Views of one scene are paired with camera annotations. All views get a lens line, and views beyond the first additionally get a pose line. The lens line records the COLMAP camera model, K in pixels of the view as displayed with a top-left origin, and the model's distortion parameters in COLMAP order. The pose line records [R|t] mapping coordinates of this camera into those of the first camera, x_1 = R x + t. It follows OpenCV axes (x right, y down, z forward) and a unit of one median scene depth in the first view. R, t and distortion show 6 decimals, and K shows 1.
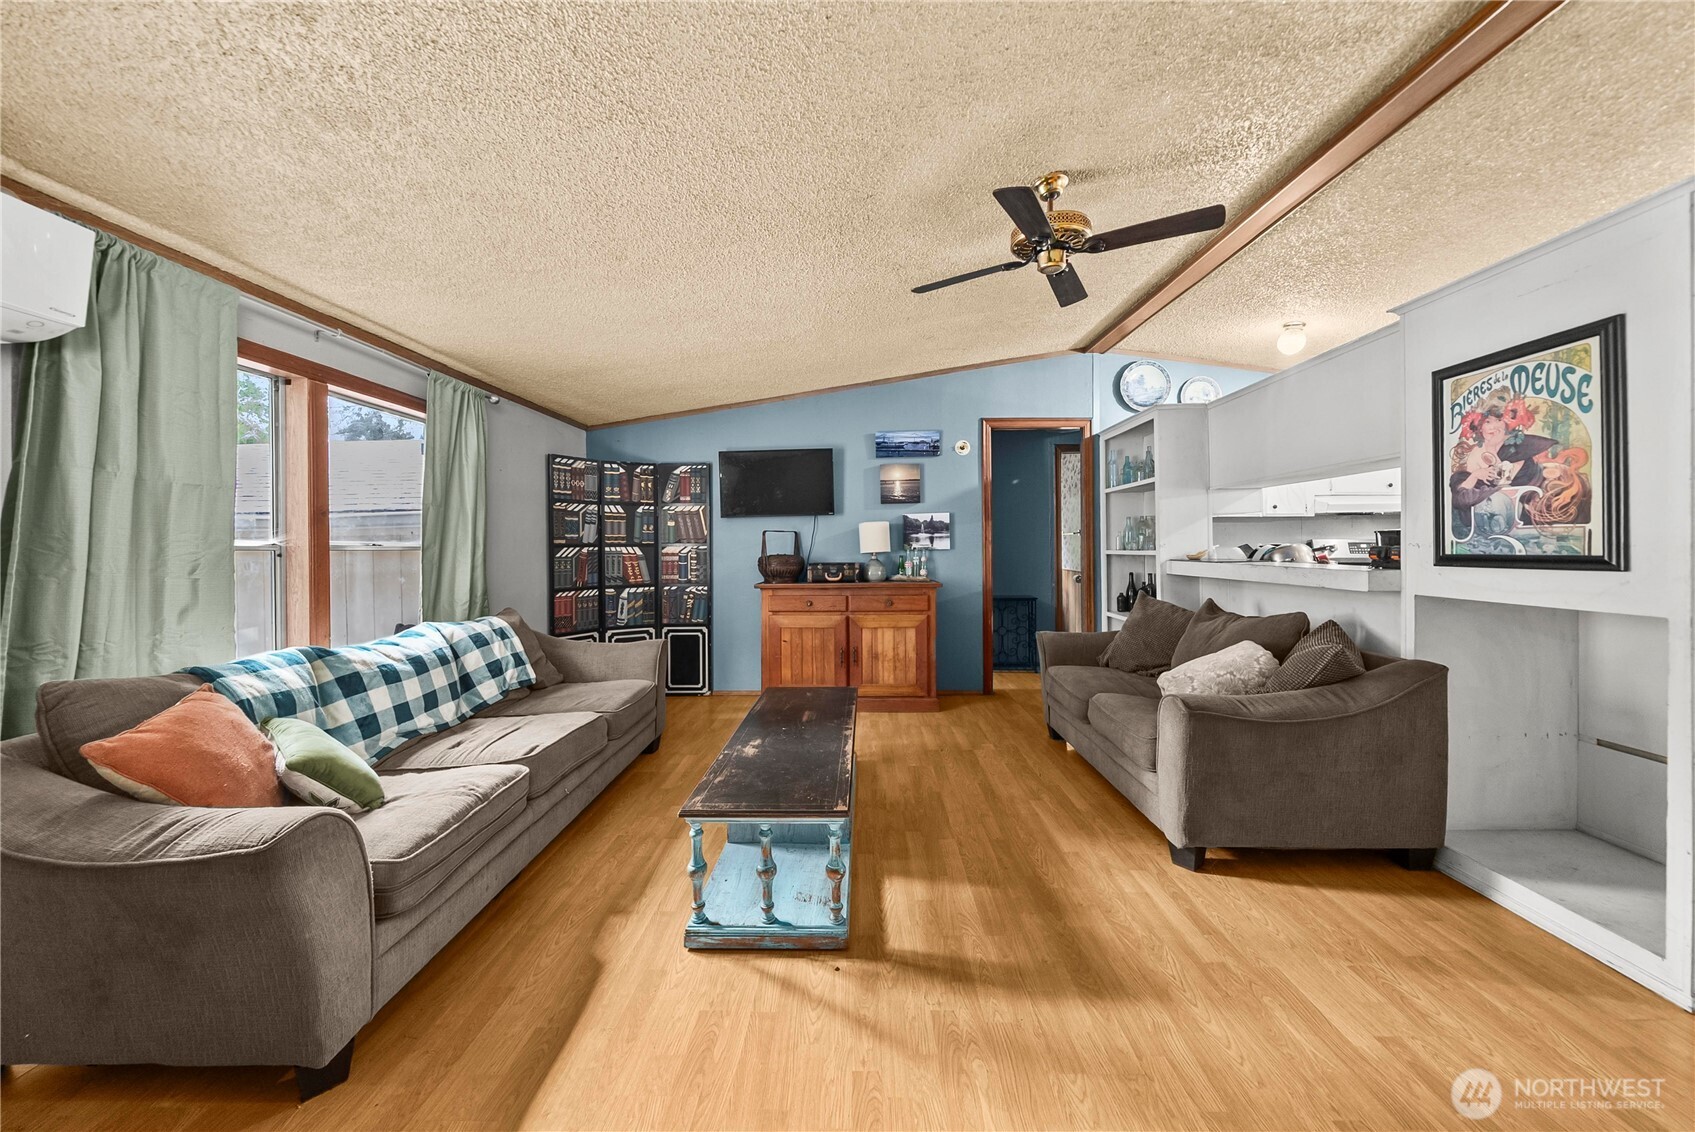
lens RADIAL K [[602.0, 0, 855.8], [0, 602.0, 547.9], [0, 0, 1]] dist [-0.007867, -0.000393]
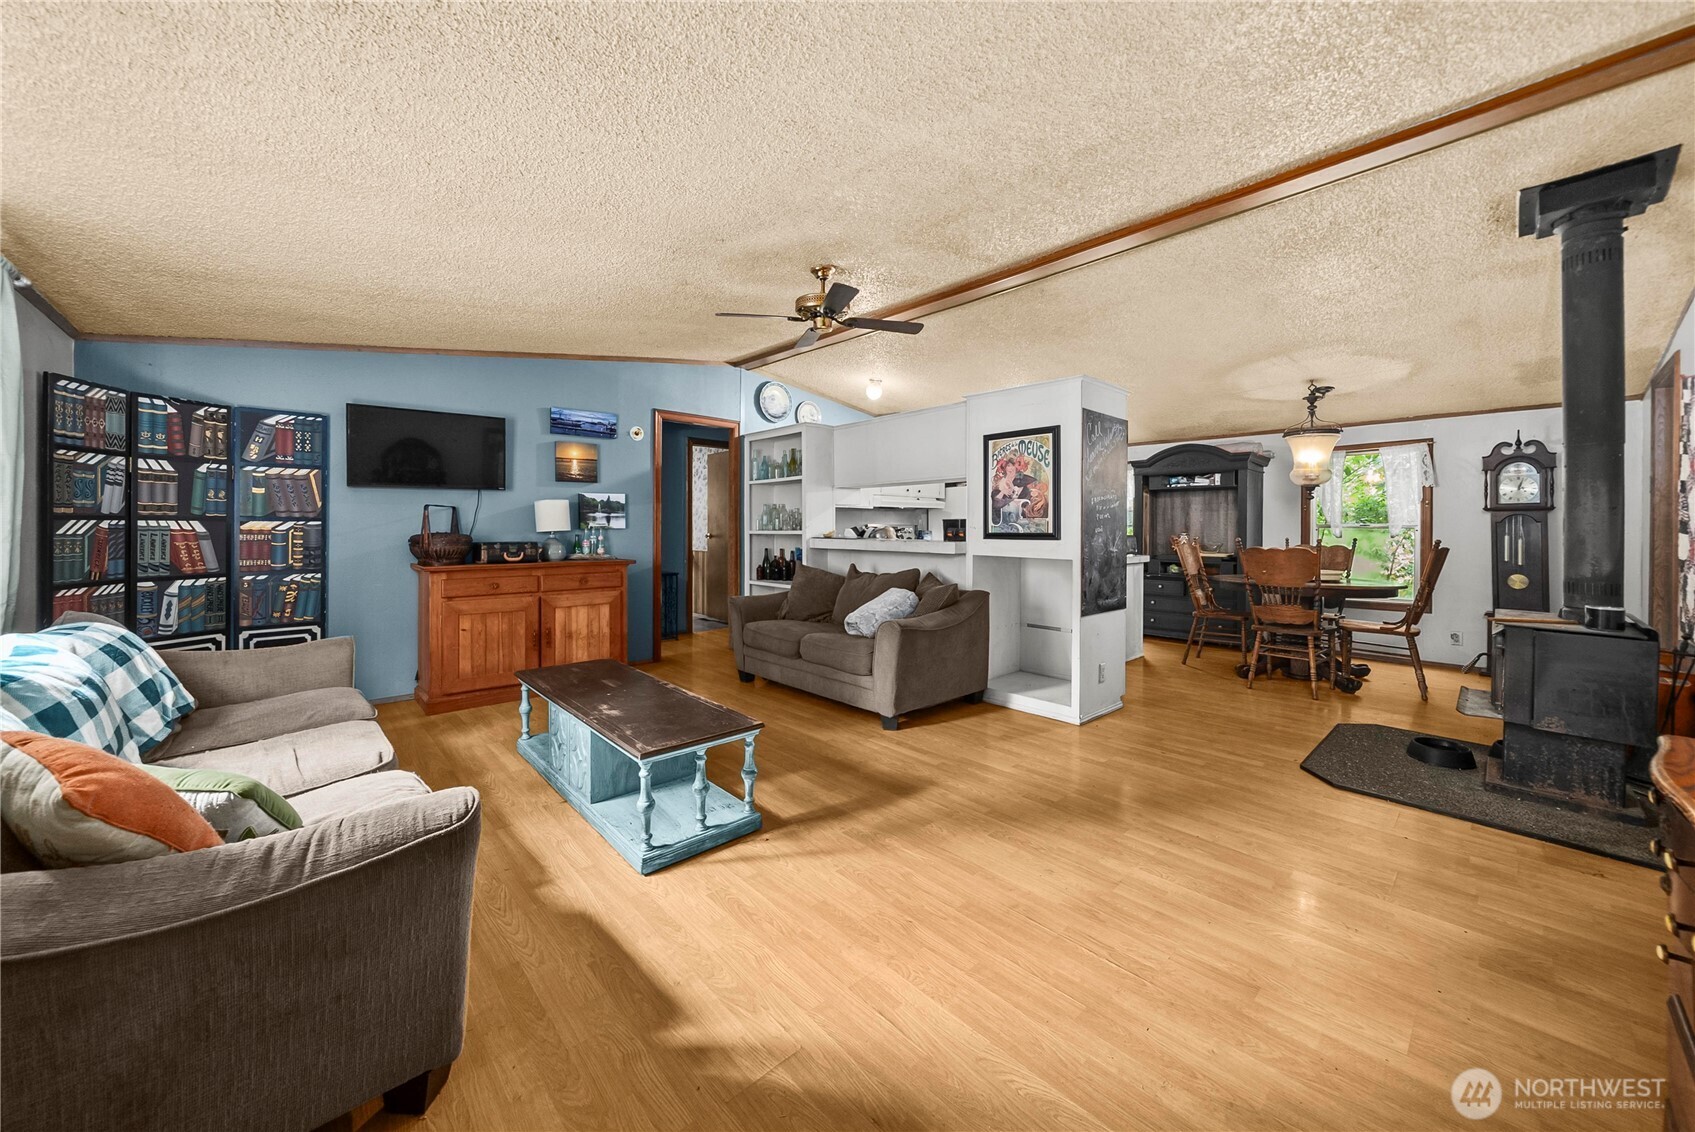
lens RADIAL K [[602.0, 0, 847.2], [0, 602.0, 530.7], [0, 0, 1]] dist [-0.007867, -0.000393]
pose [[0.724352, 0.007345, 0.689391, -0.326398], [-0.007622, 0.999967, -0.002646, 0.006366], [-0.689388, -0.003338, 0.724384, -0.035899]]
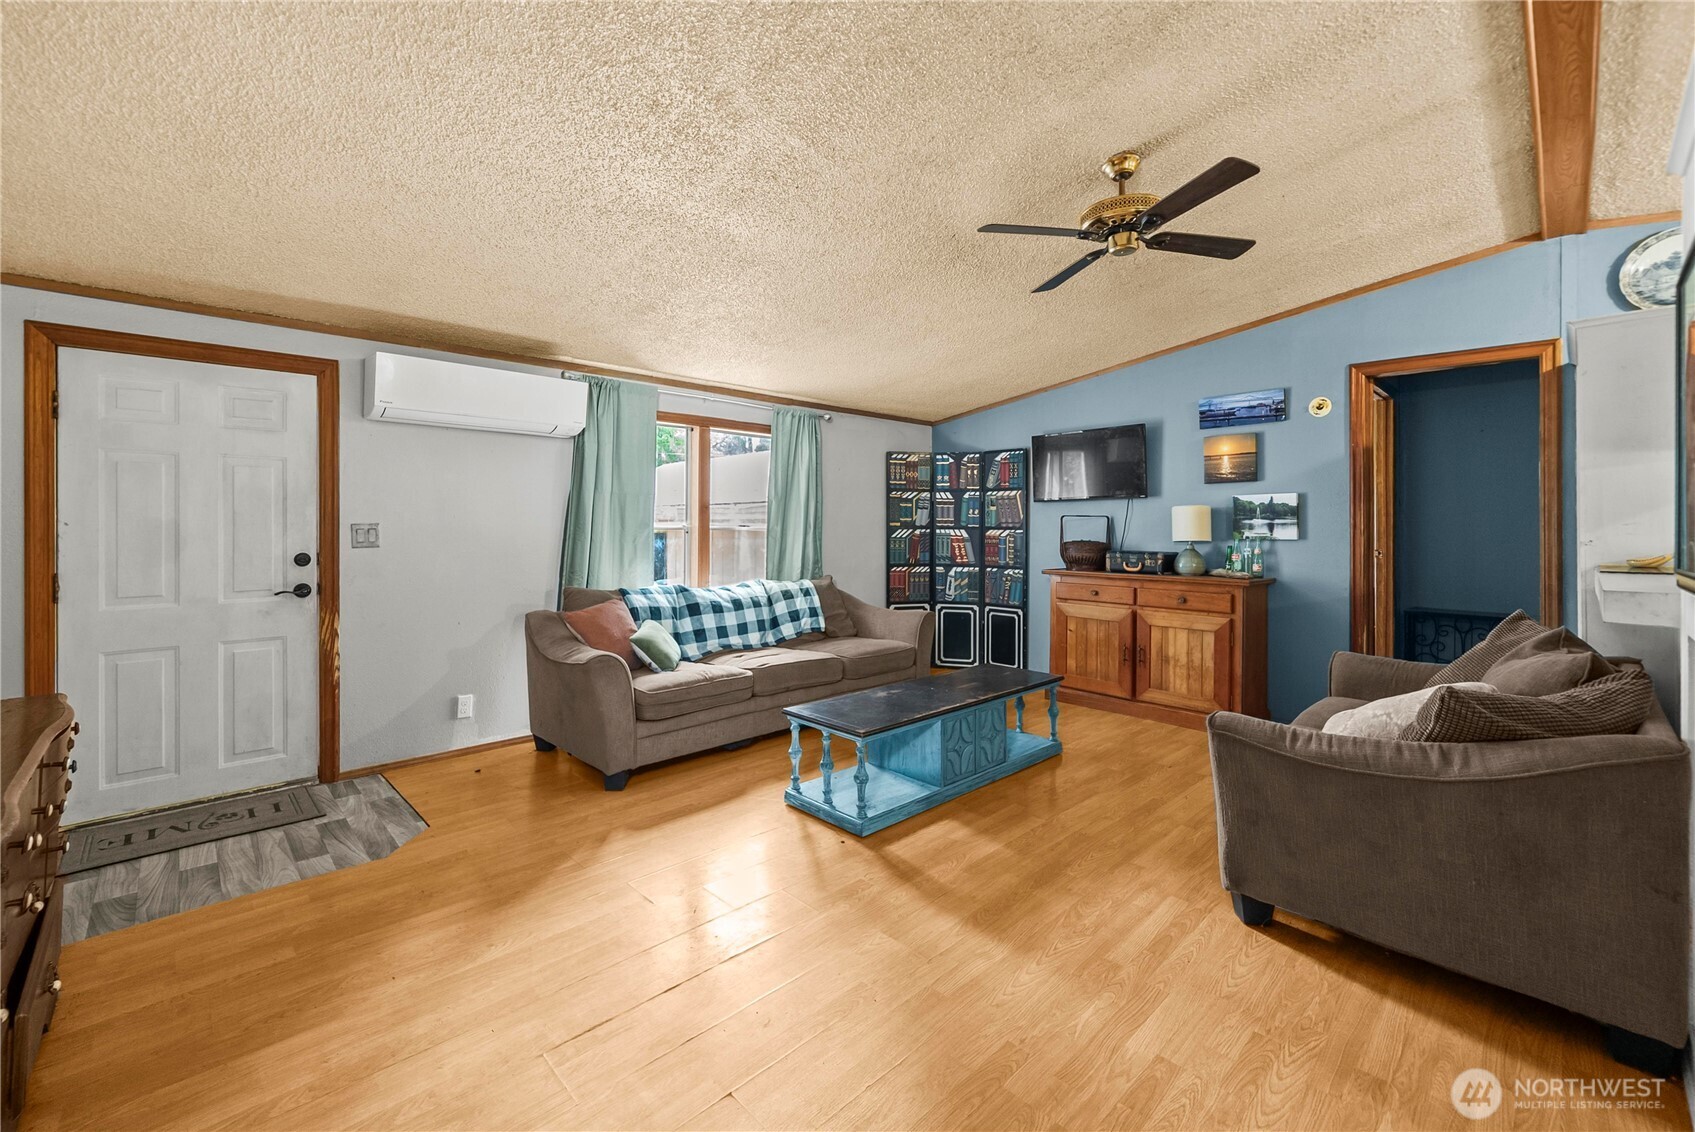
lens RADIAL K [[709.3, 0, 858.1], [0, 709.3, 528.4], [0, 0, 1]] dist [-0.006445, -0.000244]
pose [[0.715867, 0.016284, -0.698047, 0.438786], [-0.016034, 0.999848, 0.006881, -0.011016], [0.698053, 0.006267, 0.716019, -0.055435]]
